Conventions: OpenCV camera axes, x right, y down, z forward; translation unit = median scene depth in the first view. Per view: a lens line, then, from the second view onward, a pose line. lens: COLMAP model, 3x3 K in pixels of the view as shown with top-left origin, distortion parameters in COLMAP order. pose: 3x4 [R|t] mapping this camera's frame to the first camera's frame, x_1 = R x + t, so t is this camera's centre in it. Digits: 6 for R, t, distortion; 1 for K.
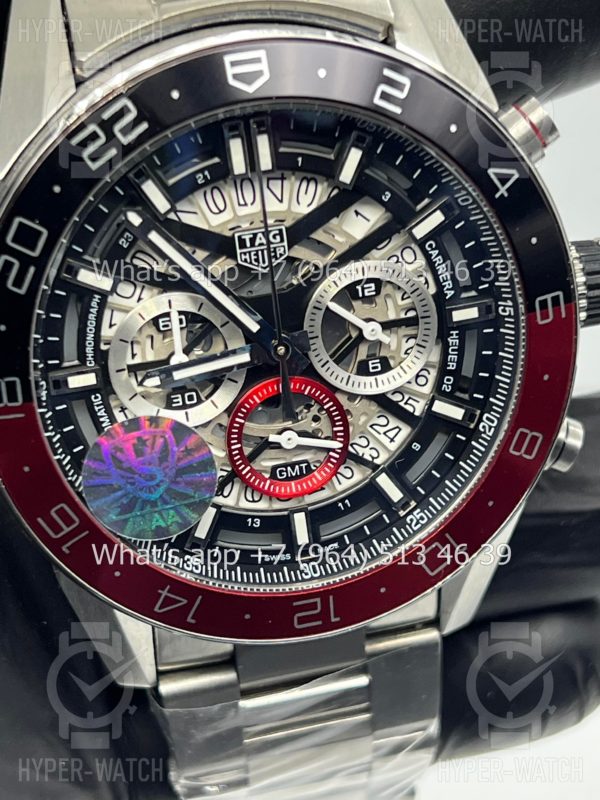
lens RADIAL K [[1896.0, 0, 298.6], [0, 1896.0, 398.8], [0, 0, 1]] dist [0.180985, 0.000000]
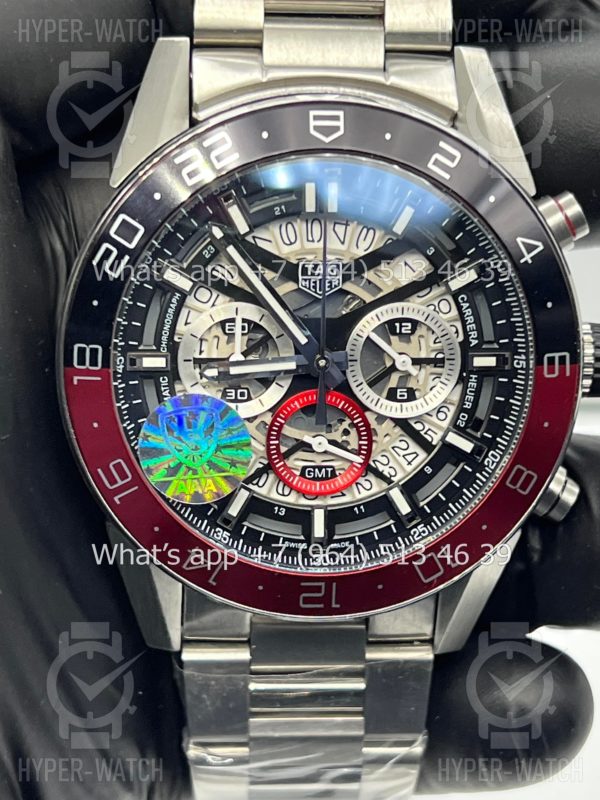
lens RADIAL K [[1896.0, 0, 296.1], [0, 1896.0, 402.7], [0, 0, 1]] dist [0.180985, 0.000000]
pose [[0.983419, 0.145809, -0.107829, 0.104353], [-0.159860, 0.977752, -0.135814, 0.159691], [0.085628, 0.150800, 0.984849, -0.162890]]
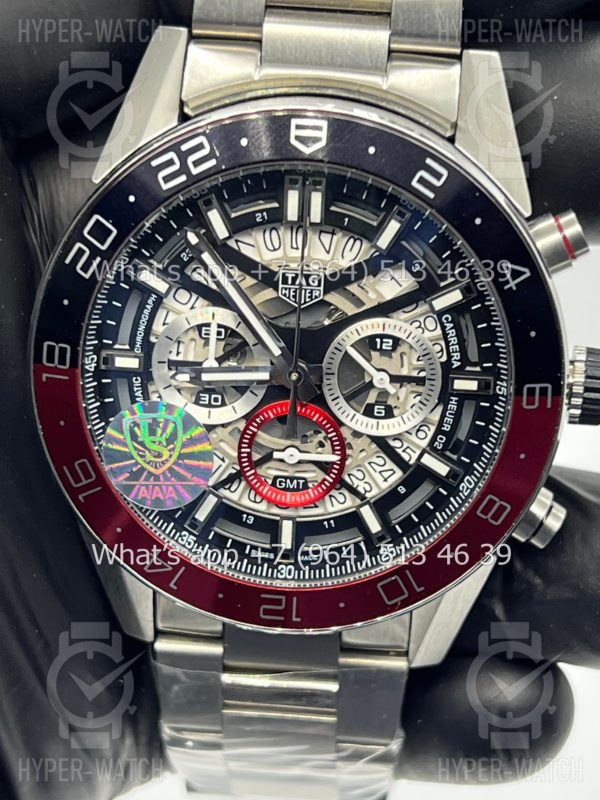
lens RADIAL K [[1896.0, 0, 299.5], [0, 1896.0, 398.2], [0, 0, 1]] dist [0.180985, 0.000000]
pose [[0.947048, 0.230221, -0.223827, 0.251371], [-0.239845, 0.970672, -0.016418, 0.005458], [0.213483, 0.069232, 0.974491, -0.124328]]
